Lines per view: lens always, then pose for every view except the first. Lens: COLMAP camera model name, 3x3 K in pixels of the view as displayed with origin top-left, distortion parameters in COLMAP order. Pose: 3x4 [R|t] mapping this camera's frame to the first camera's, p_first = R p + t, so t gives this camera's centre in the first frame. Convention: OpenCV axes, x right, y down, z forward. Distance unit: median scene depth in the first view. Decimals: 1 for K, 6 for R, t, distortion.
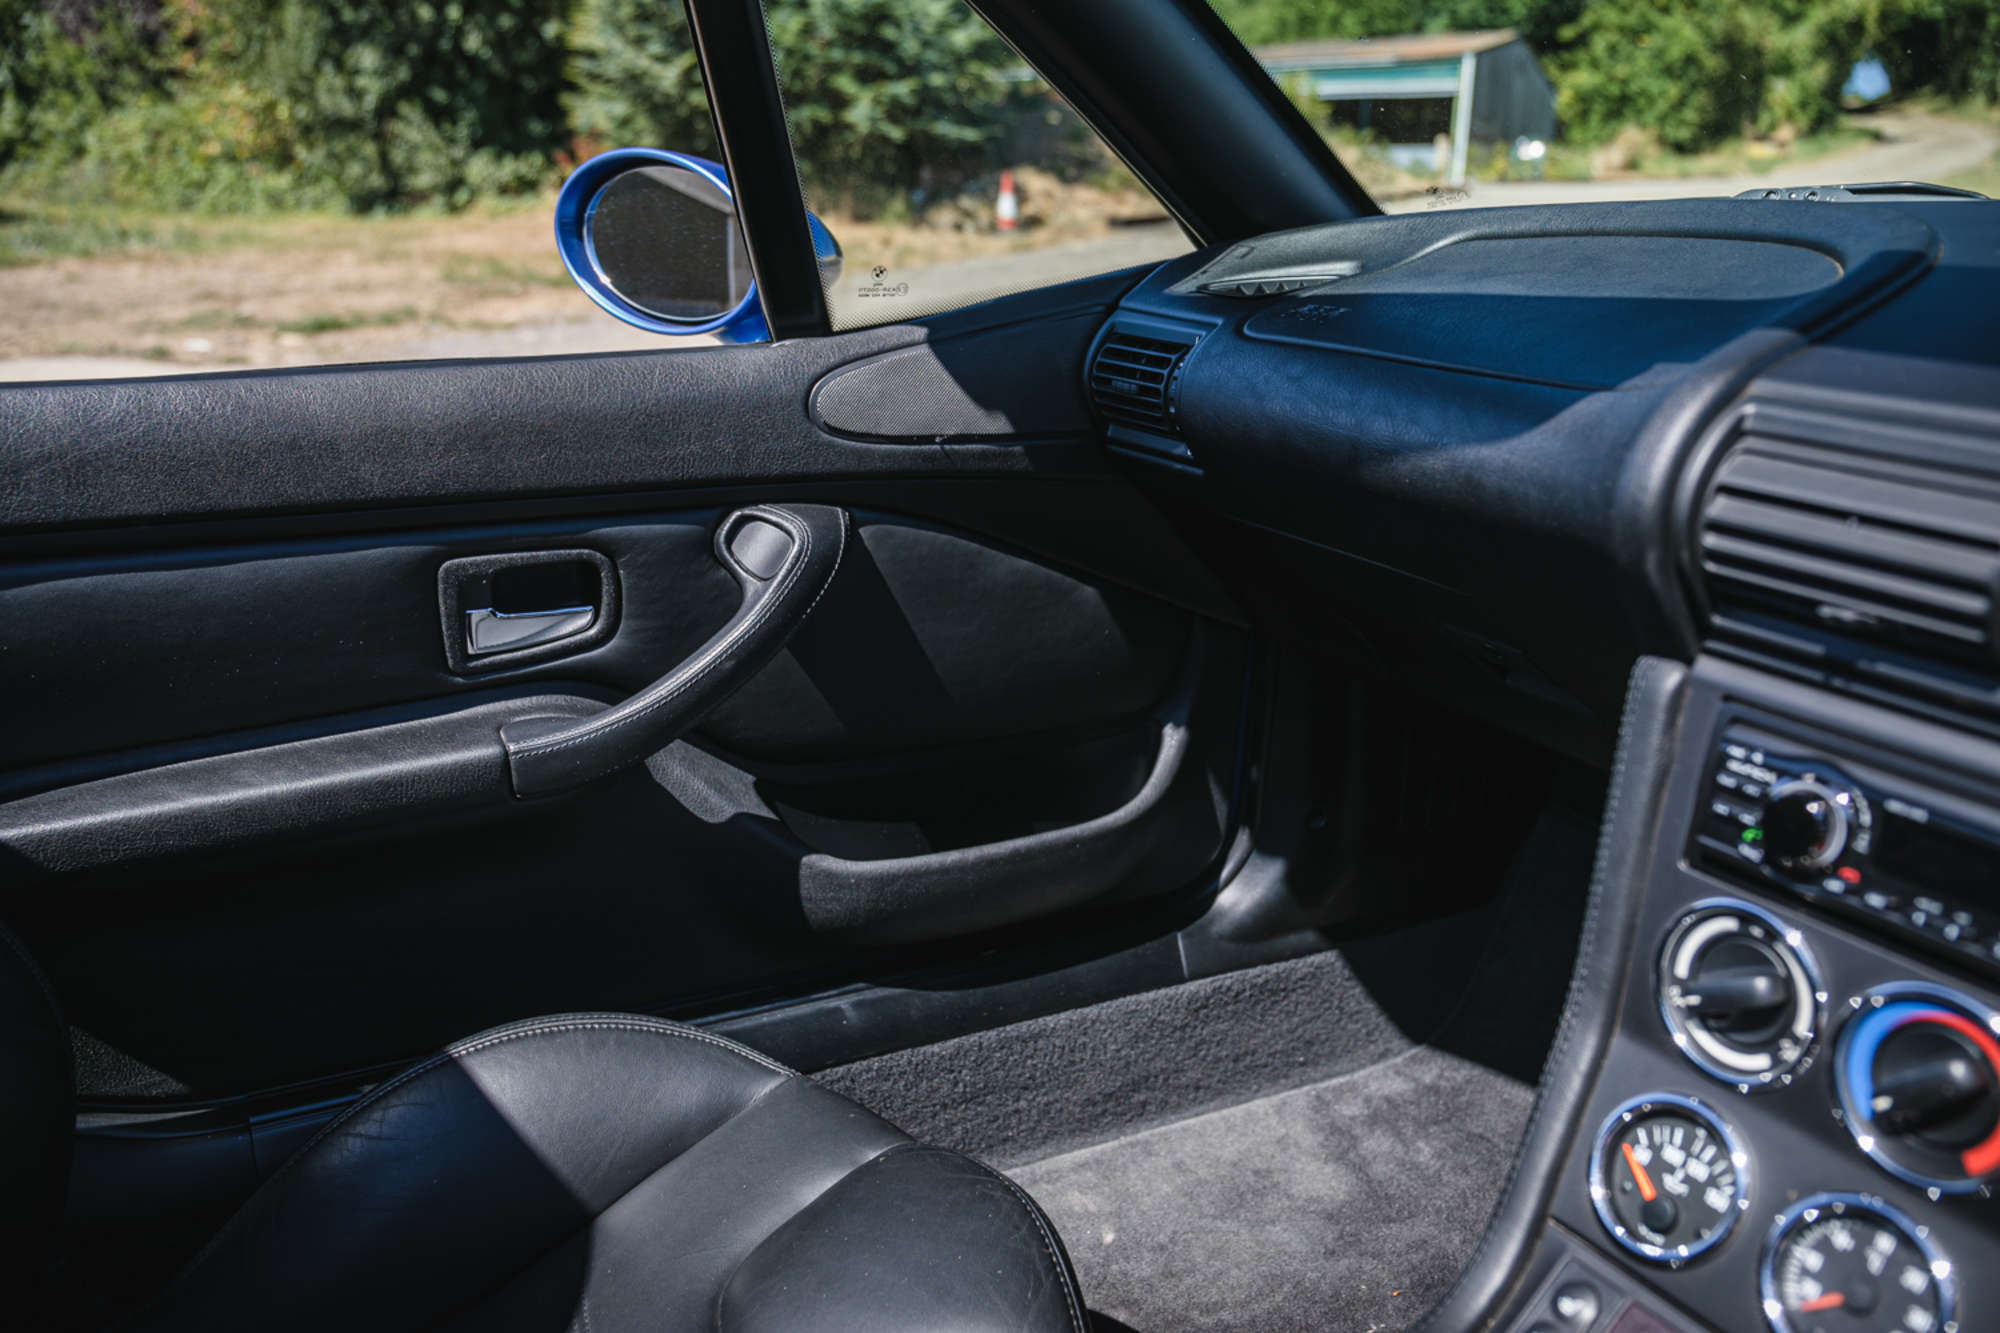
lens RADIAL K [[1660.9, 0, 1000.0], [0, 1660.9, 666.5], [0, 0, 1]] dist [-0.081888, 0.089565]
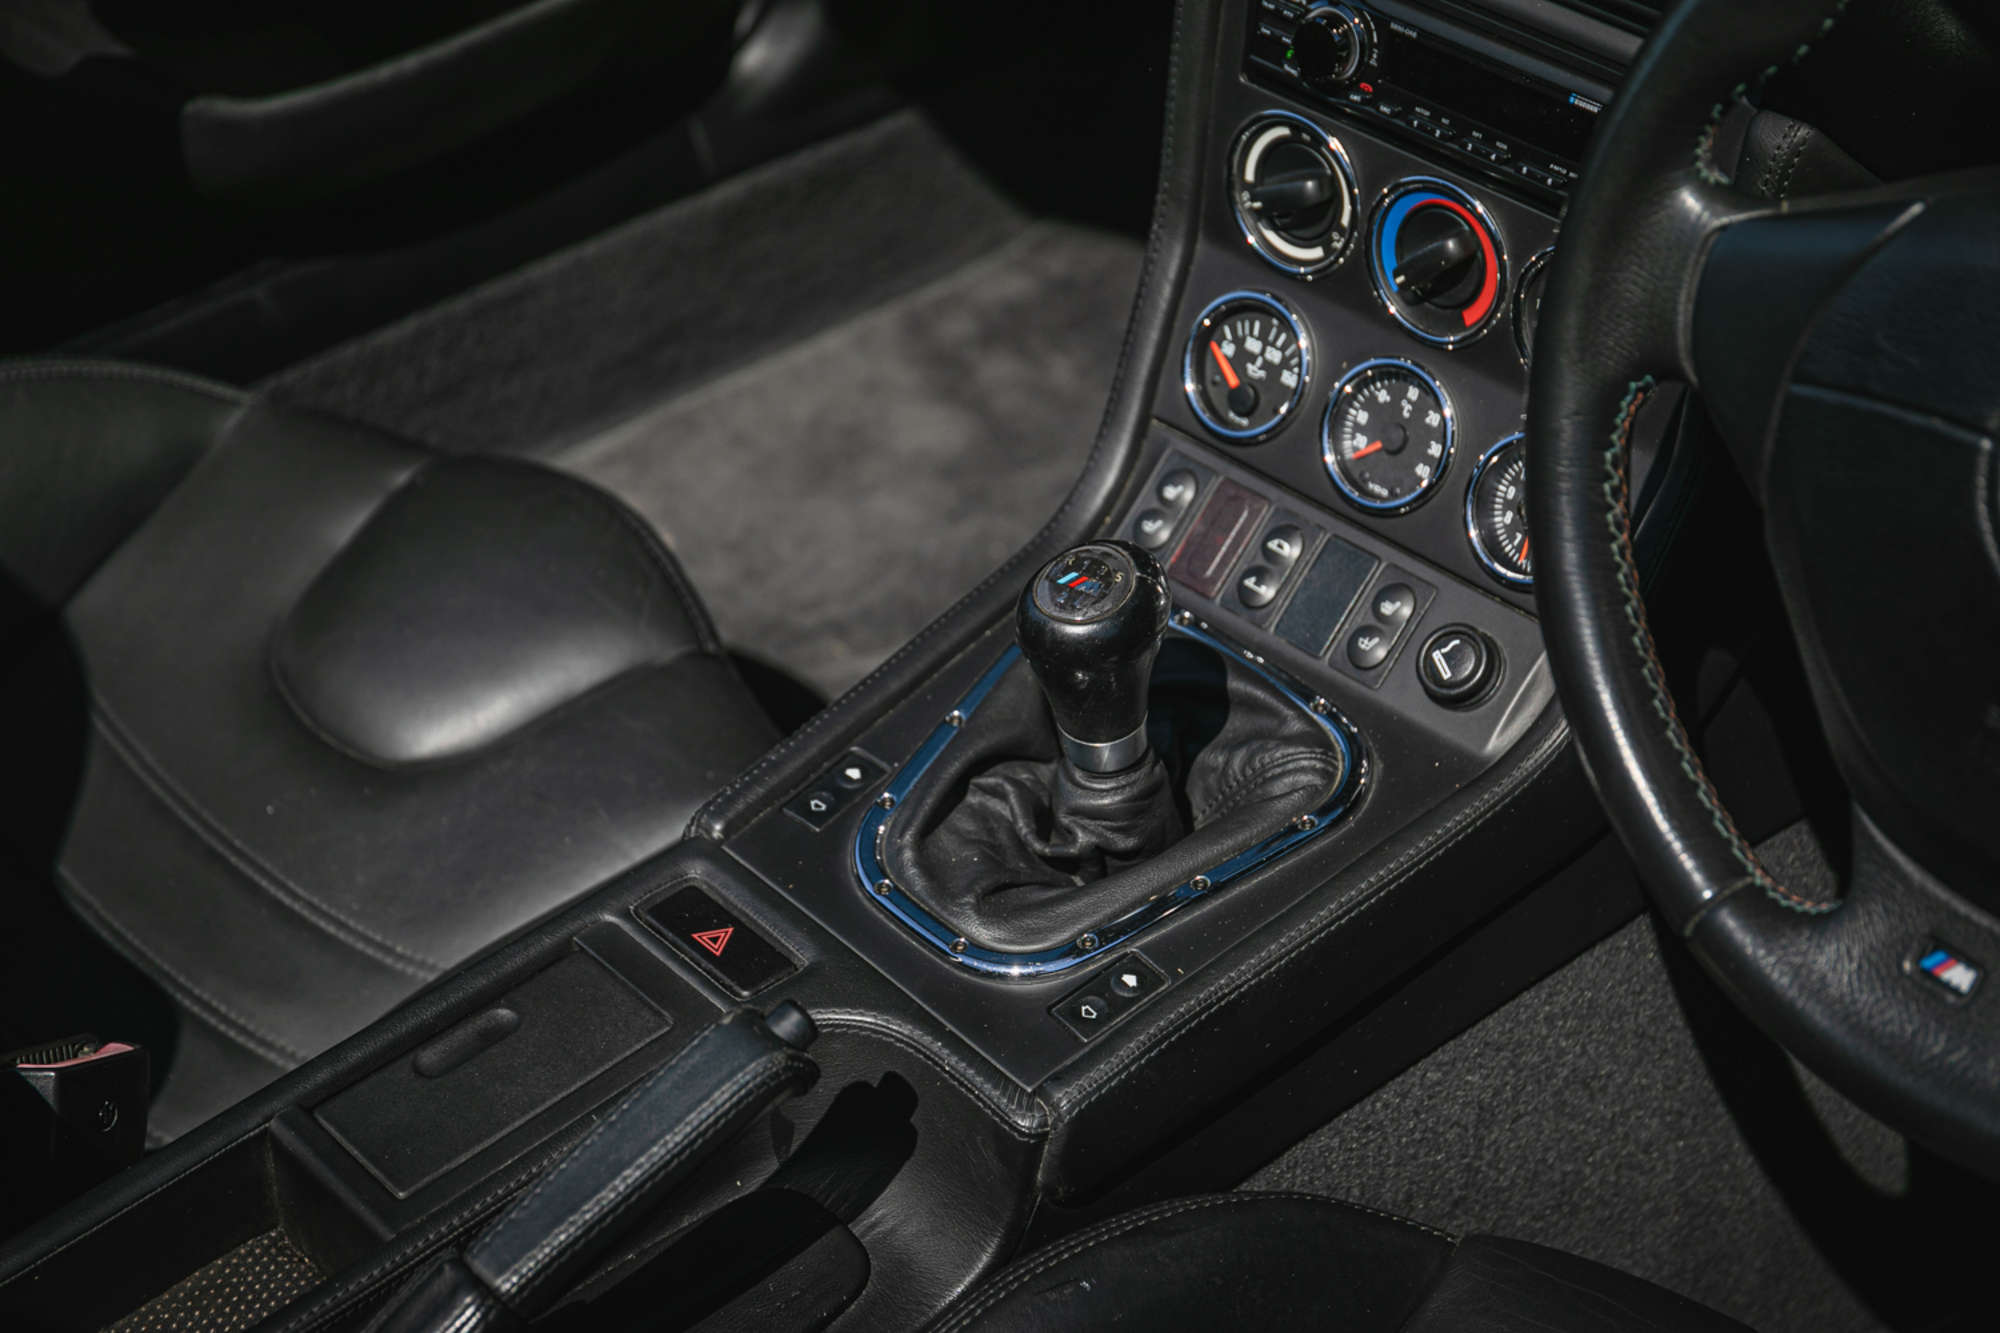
lens RADIAL K [[2975.4, 0, 1002.6], [0, 2975.4, 628.0], [0, 0, 1]] dist [0.015279, 0.659975]
pose [[0.964704, -0.171793, 0.199583, -0.179152], [0.092129, 0.930182, 0.355350, -0.248203], [-0.246695, -0.324420, 0.913177, -0.837967]]
